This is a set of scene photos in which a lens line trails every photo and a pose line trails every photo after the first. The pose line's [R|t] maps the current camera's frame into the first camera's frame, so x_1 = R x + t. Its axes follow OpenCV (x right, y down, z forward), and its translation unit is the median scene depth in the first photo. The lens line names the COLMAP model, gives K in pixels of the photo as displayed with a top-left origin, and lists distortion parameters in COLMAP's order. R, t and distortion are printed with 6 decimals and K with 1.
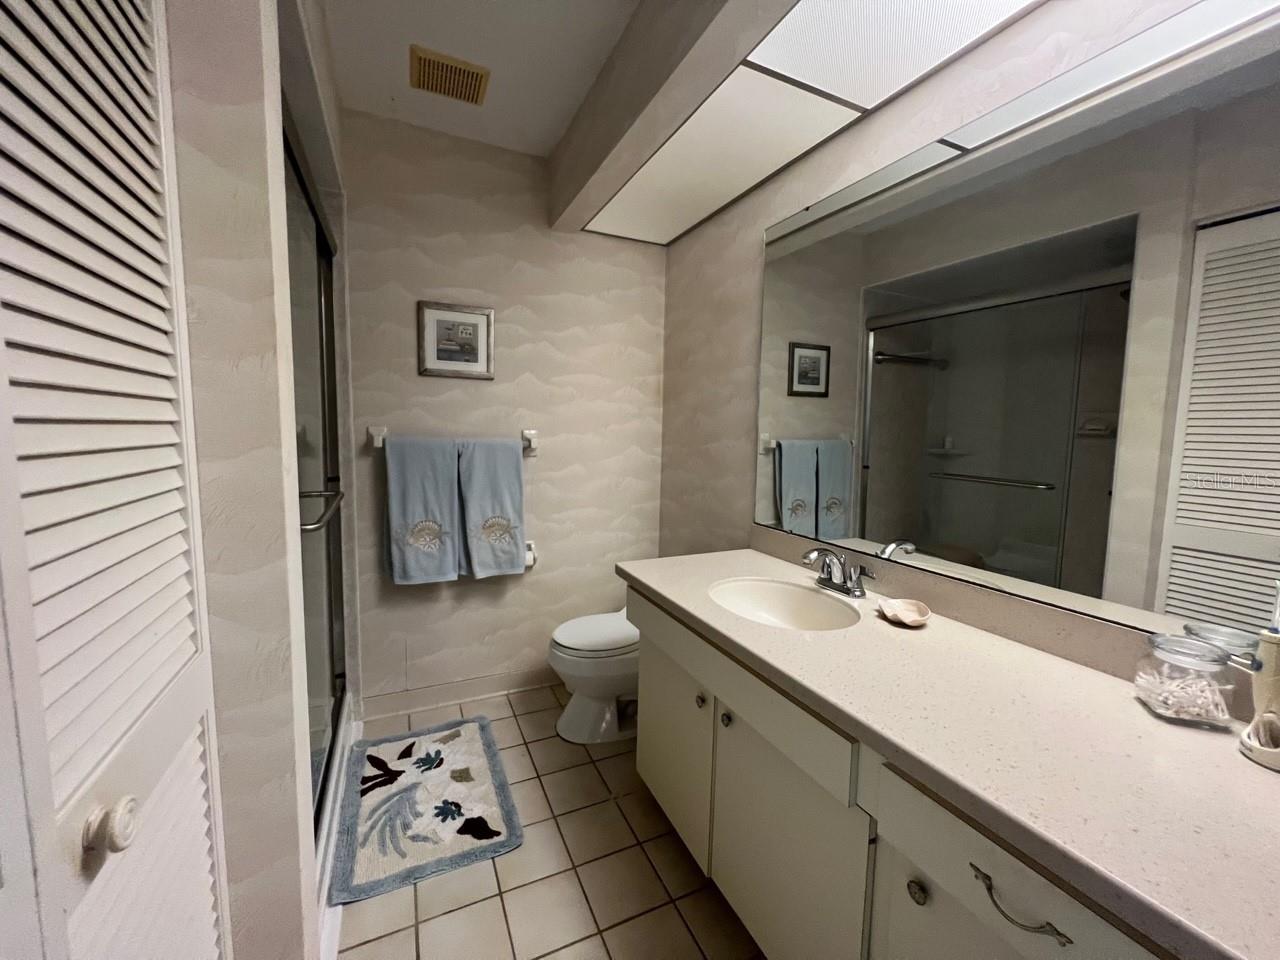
lens RADIAL K [[510.2, 0, 641.6], [0, 510.2, 472.5], [0, 0, 1]] dist [-0.002306, 0.000161]
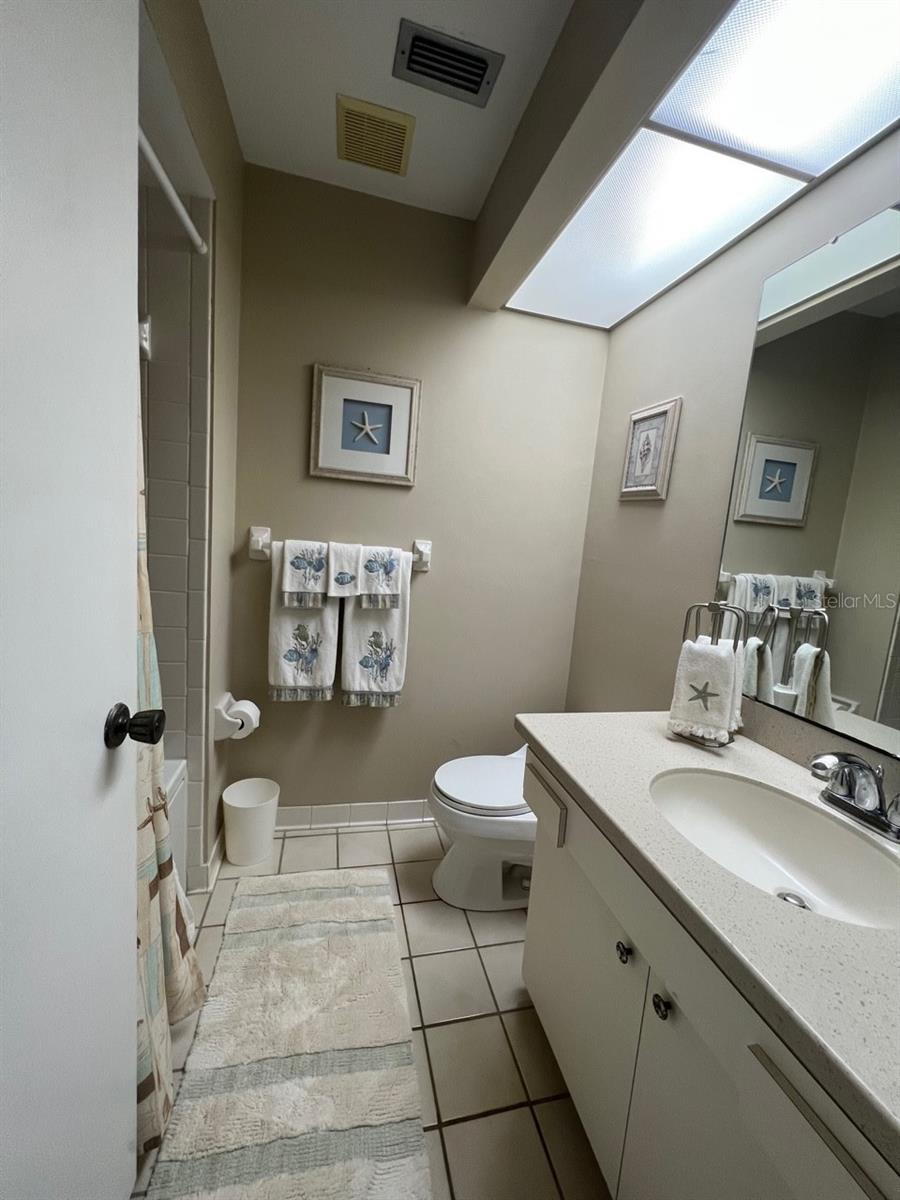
lens RADIAL K [[478.4, 0, 456.3], [0, 478.4, 602.7], [0, 0, 1]] dist [-0.002306, 0.000161]
pose [[0.980370, 0.083535, -0.178593, -0.017144], [-0.079349, 0.996381, 0.030470, -0.008832], [0.180492, -0.015700, 0.983451, 0.181284]]
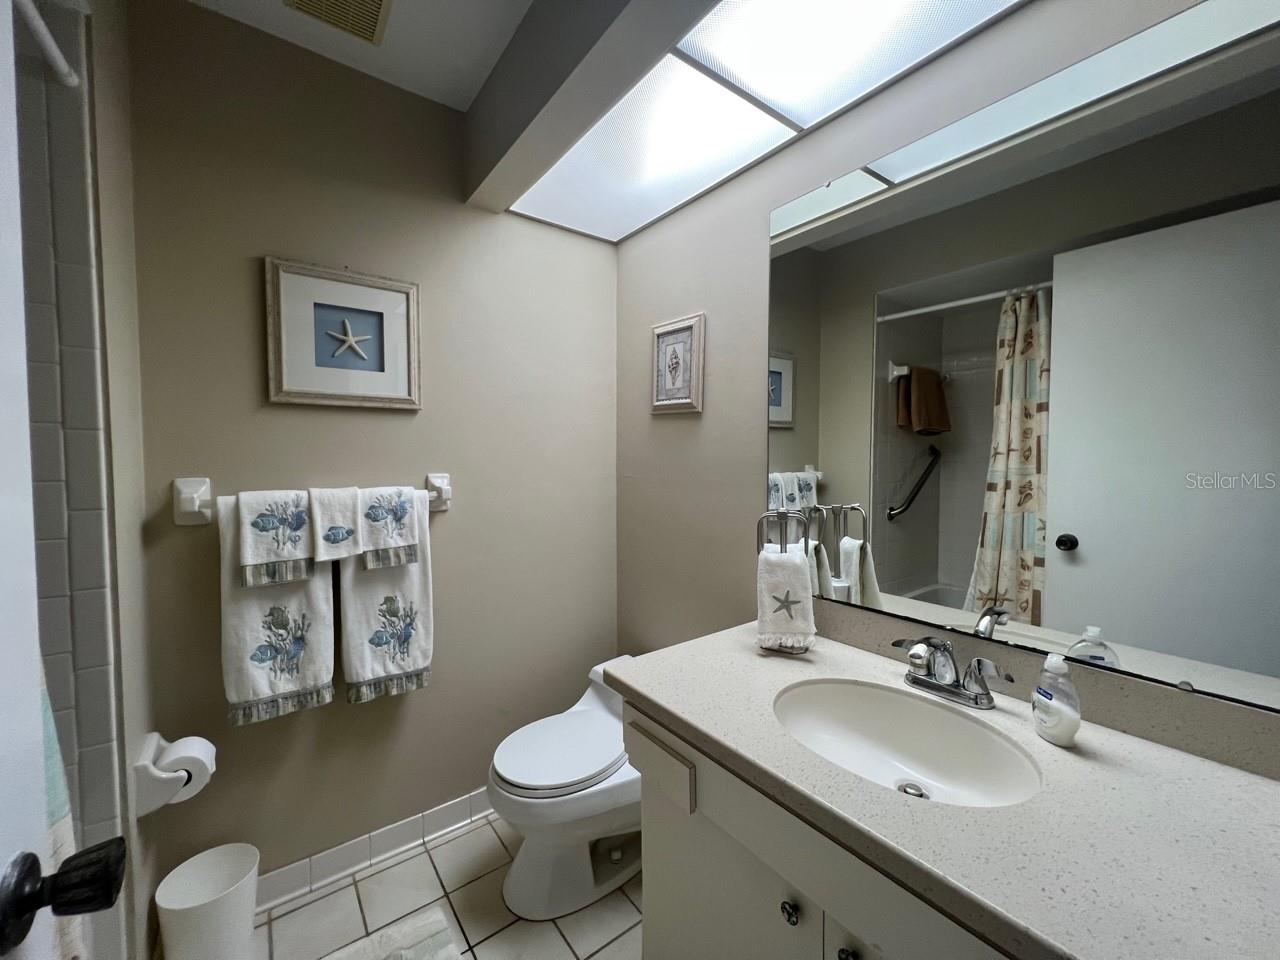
lens RADIAL K [[510.2, 0, 646.9], [0, 510.2, 481.2], [0, 0, 1]] dist [-0.002306, 0.000161]
pose [[0.976313, -0.033325, 0.213782, -0.087365], [0.045100, 0.997708, -0.050440, -0.024059], [-0.211611, 0.058886, 0.975578, 0.213643]]
